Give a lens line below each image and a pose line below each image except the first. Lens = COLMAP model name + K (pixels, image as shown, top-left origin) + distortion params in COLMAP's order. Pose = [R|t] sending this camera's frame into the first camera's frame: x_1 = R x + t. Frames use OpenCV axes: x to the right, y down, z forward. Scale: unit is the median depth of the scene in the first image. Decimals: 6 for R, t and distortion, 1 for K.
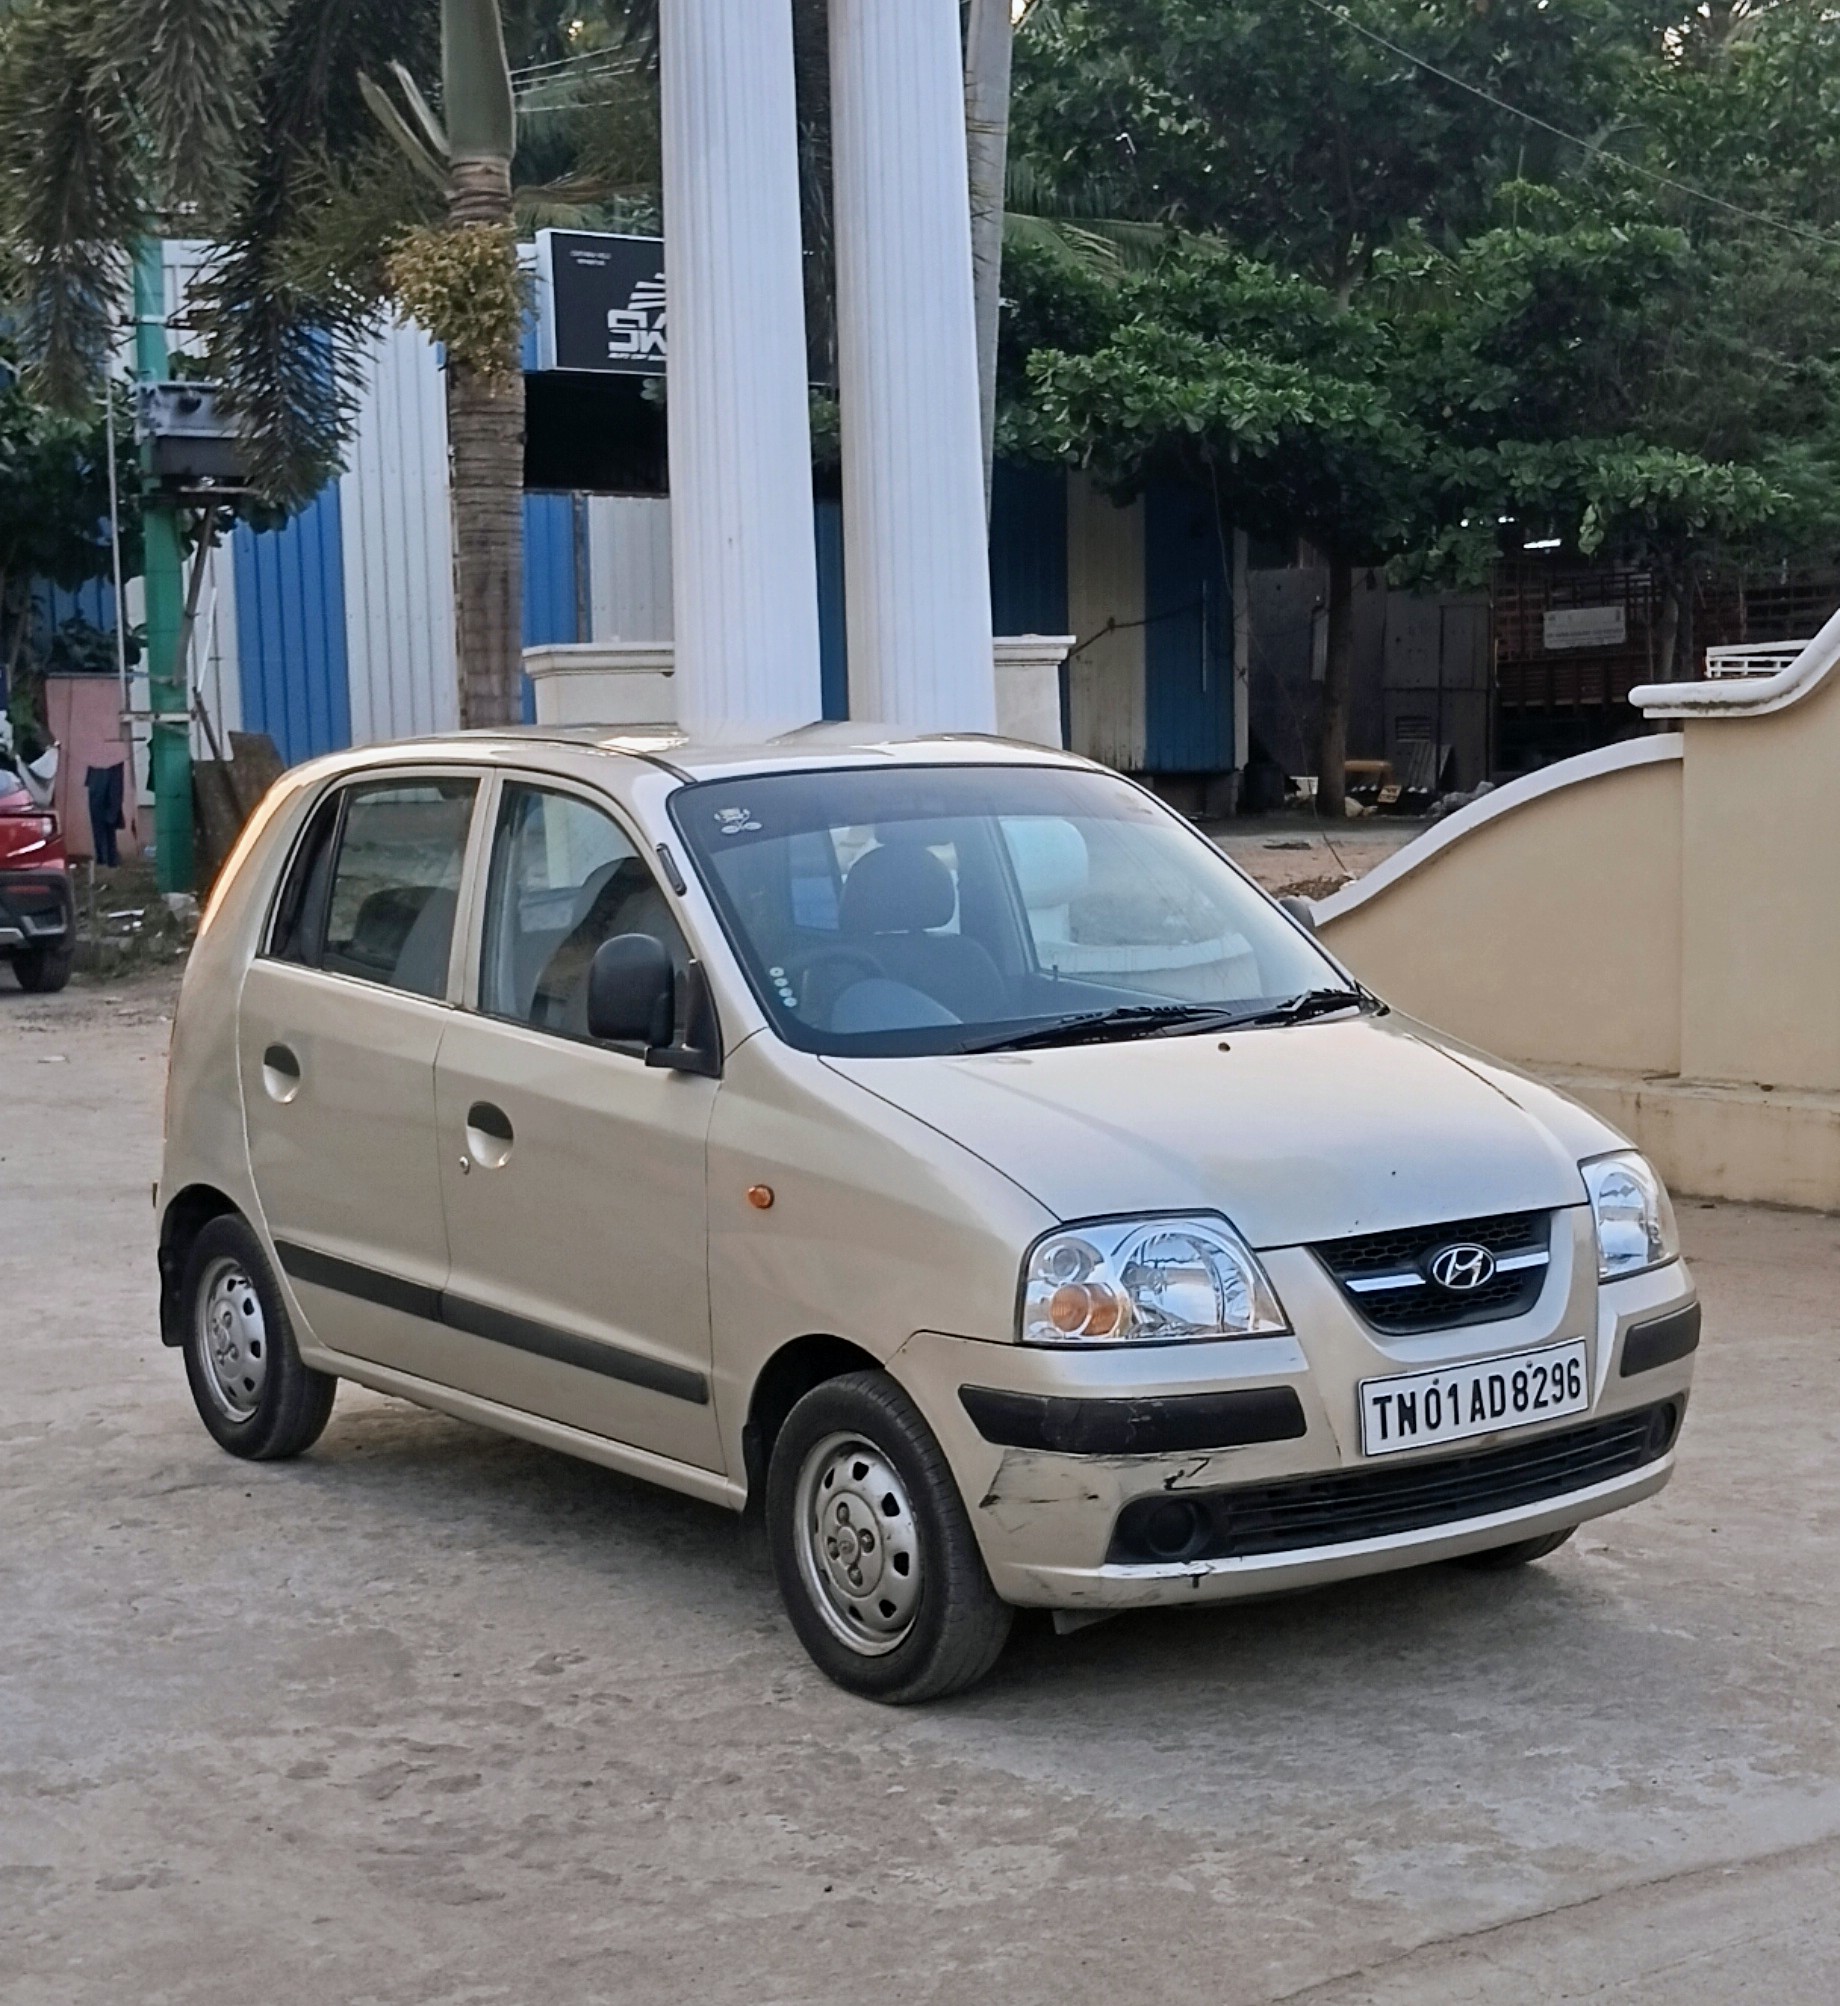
lens RADIAL K [[3160.3, 0, 920.0], [0, 3160.3, 1003.0], [0, 0, 1]] dist [0.075572, 0.065002]
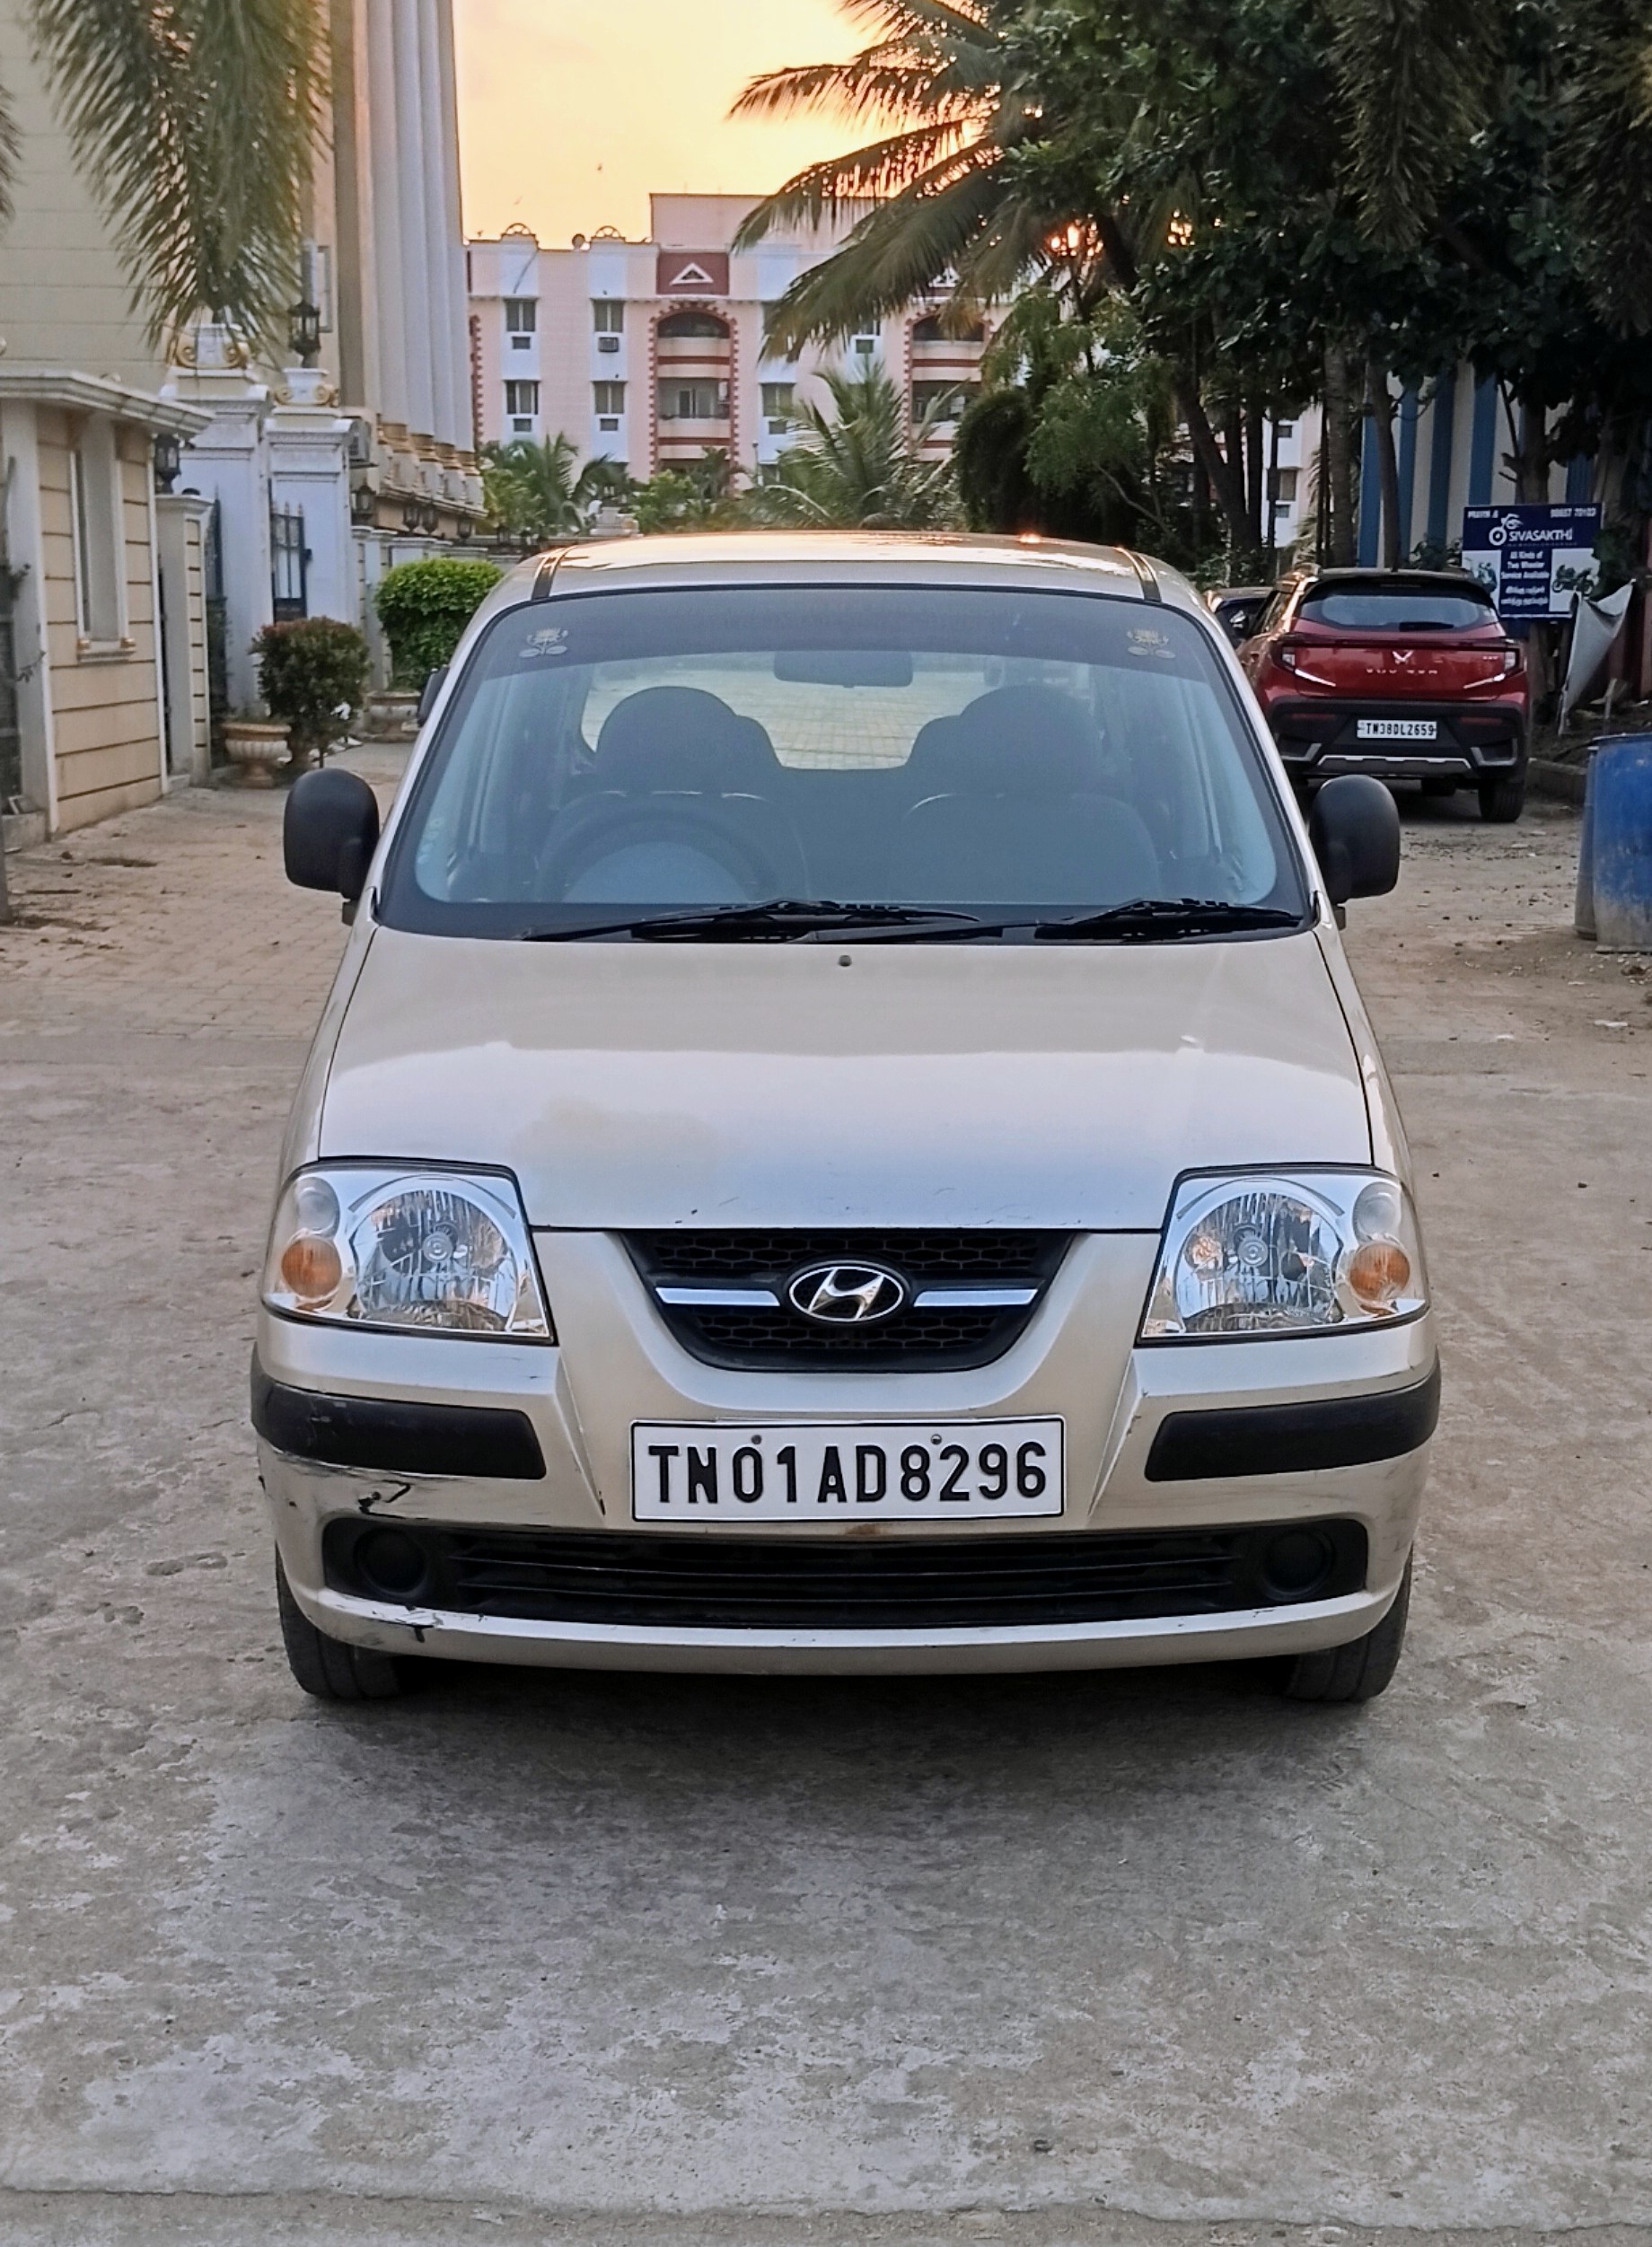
lens RADIAL K [[2930.4, 0, 826.0], [0, 2930.4, 1123.5], [0, 0, 1]] dist [0.079104, -0.055721]
pose [[0.819360, 0.122911, -0.559948, 0.541592], [-0.066818, 0.990564, 0.119660, -0.034998], [0.569372, -0.060630, 0.819841, 0.452362]]
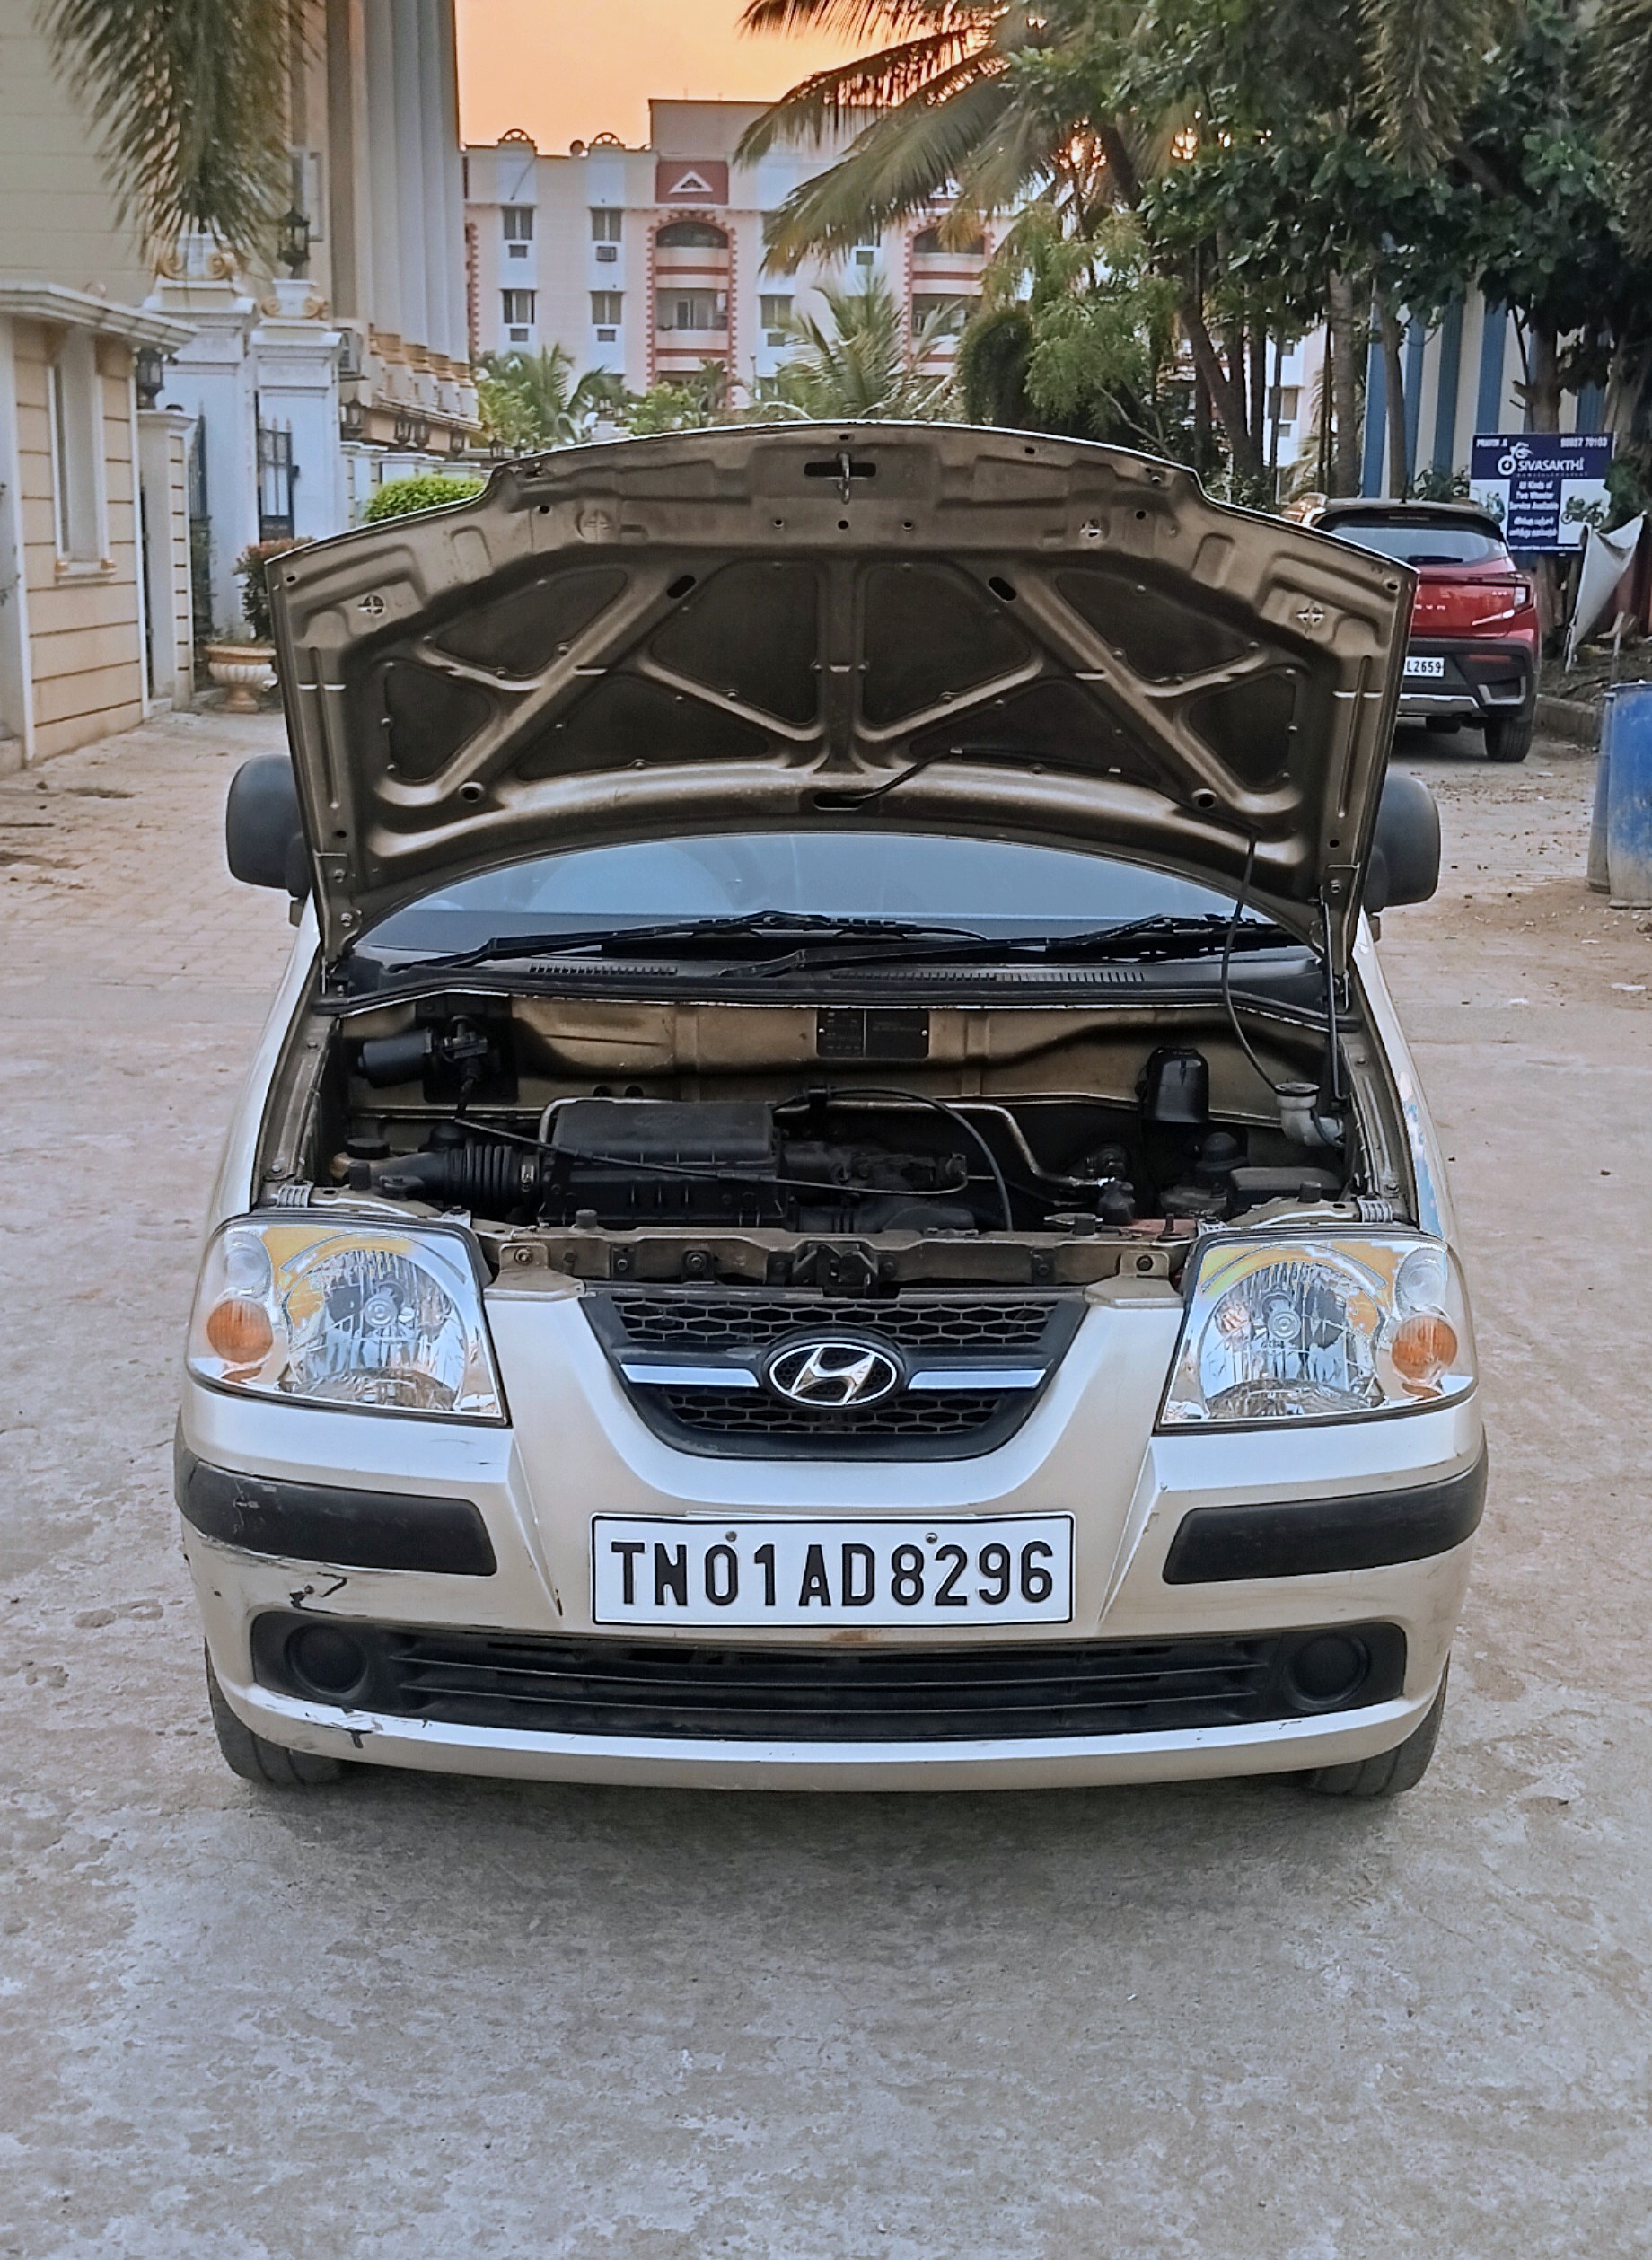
lens RADIAL K [[2940.2, 0, 826.0], [0, 2940.2, 1130.0], [0, 0, 1]] dist [0.068433, -0.025408]
pose [[0.819631, 0.146829, -0.553757, 0.500566], [-0.076951, 0.986056, 0.147557, -0.055285], [0.567701, -0.078330, 0.819500, 0.510625]]
